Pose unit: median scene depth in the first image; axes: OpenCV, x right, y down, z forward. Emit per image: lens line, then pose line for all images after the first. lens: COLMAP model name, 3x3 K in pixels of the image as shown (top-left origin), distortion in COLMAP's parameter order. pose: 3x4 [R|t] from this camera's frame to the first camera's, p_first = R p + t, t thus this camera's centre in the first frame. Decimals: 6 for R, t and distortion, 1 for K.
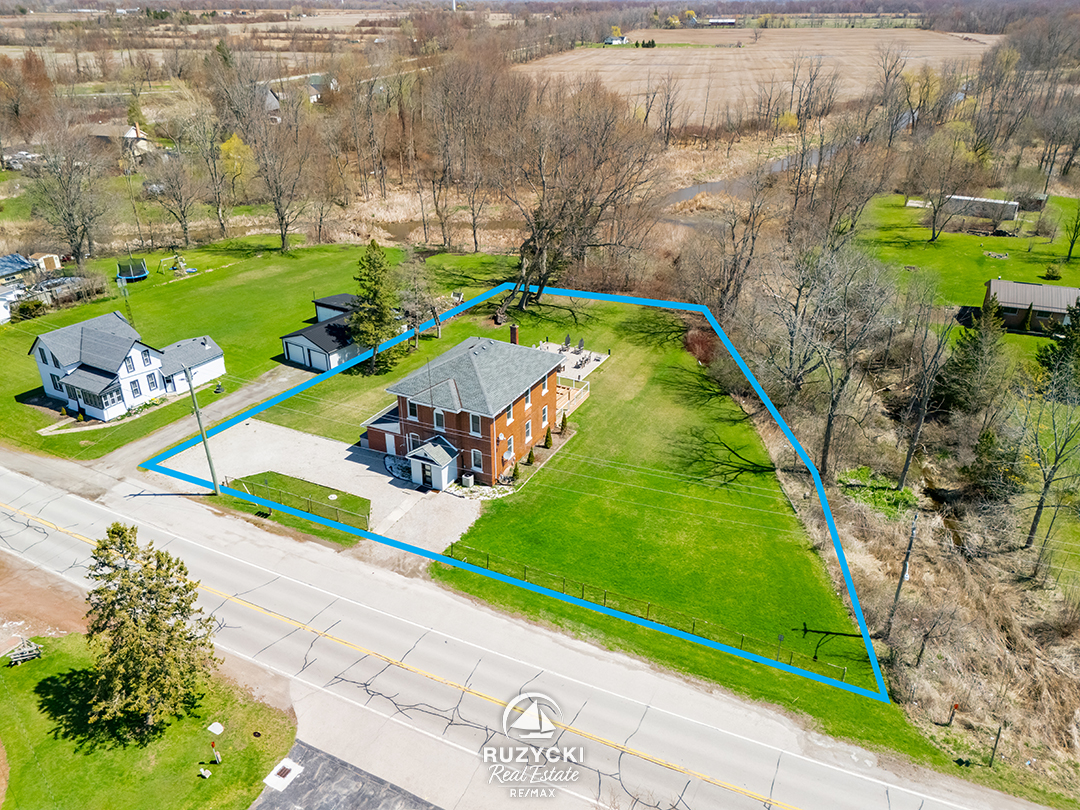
lens RADIAL K [[790.1, 0, 539.9], [0, 790.1, 406.9], [0, 0, 1]] dist [0.055847, -0.042178]
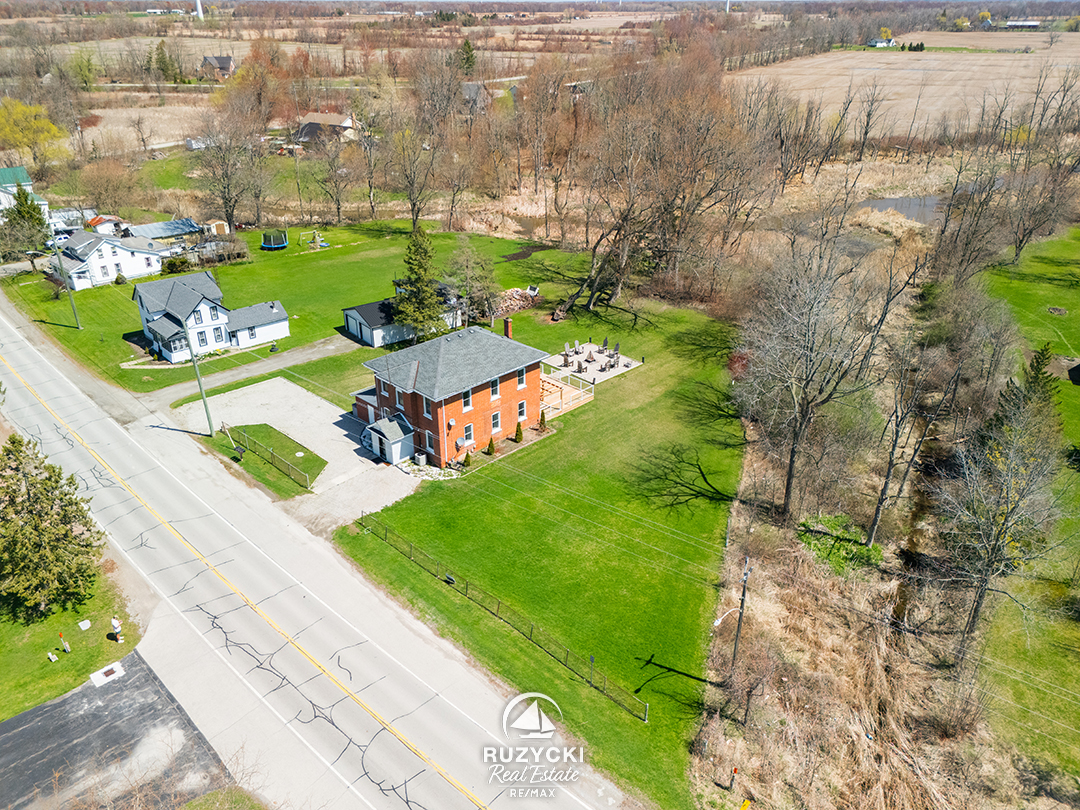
lens RADIAL K [[790.1, 0, 541.0], [0, 790.1, 405.0], [0, 0, 1]] dist [0.055847, -0.042178]
pose [[0.952742, 0.137494, -0.270883, 0.272881], [-0.138507, 0.990241, 0.015471, -0.013204], [0.270367, 0.022779, 0.962488, 0.028209]]
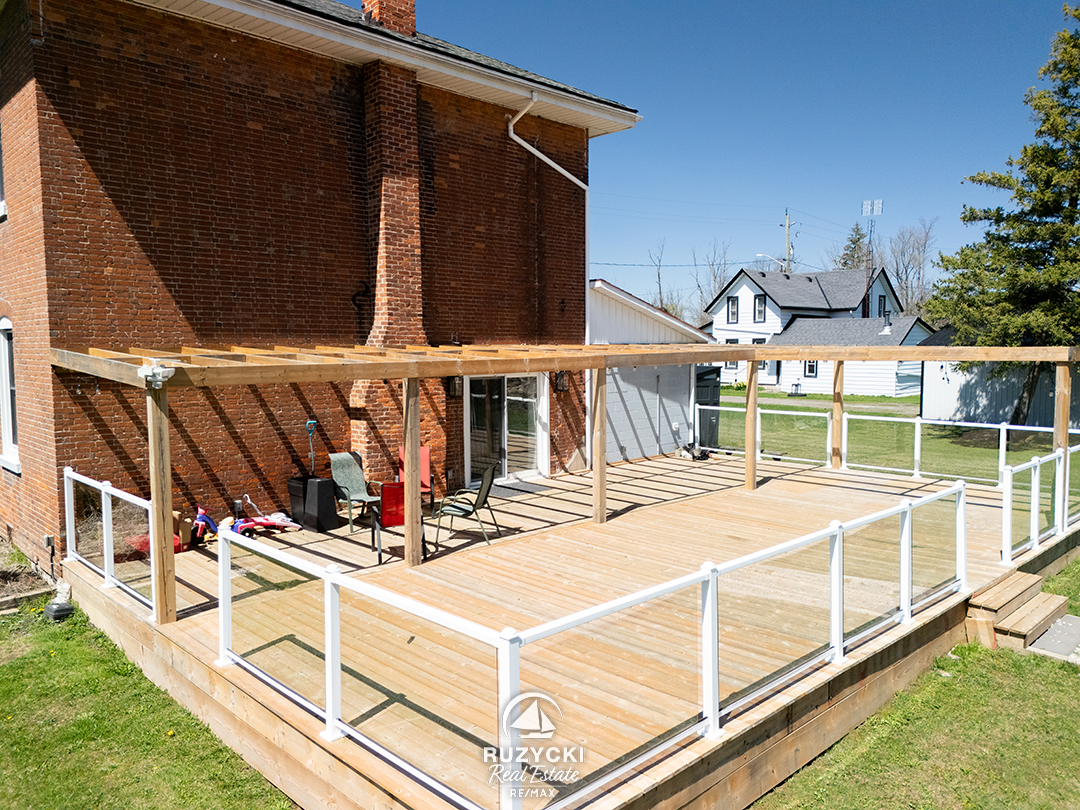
lens RADIAL K [[790.1, 0, 540.4], [0, 790.1, 402.6], [0, 0, 1]] dist [0.055847, -0.042178]
pose [[-0.331549, 0.070238, -0.940820, 0.121821], [-0.397789, 0.893841, 0.206913, -0.054371], [0.855476, 0.442849, -0.268412, 1.016150]]
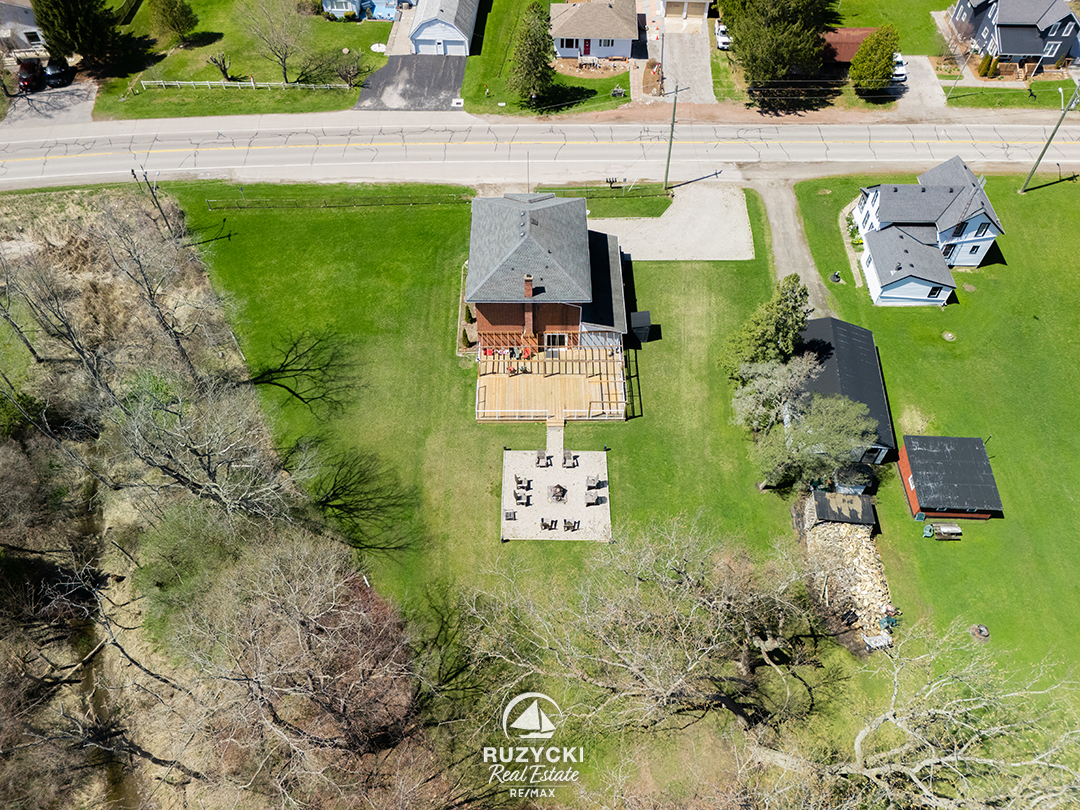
lens RADIAL K [[790.1, 0, 541.3], [0, 790.1, 403.4], [0, 0, 1]] dist [0.055847, -0.042178]
pose [[-0.883837, 0.364961, -0.292635, 0.237344], [-0.216509, 0.235388, 0.947479, -0.814019], [0.414675, 0.900775, -0.129027, 1.128634]]
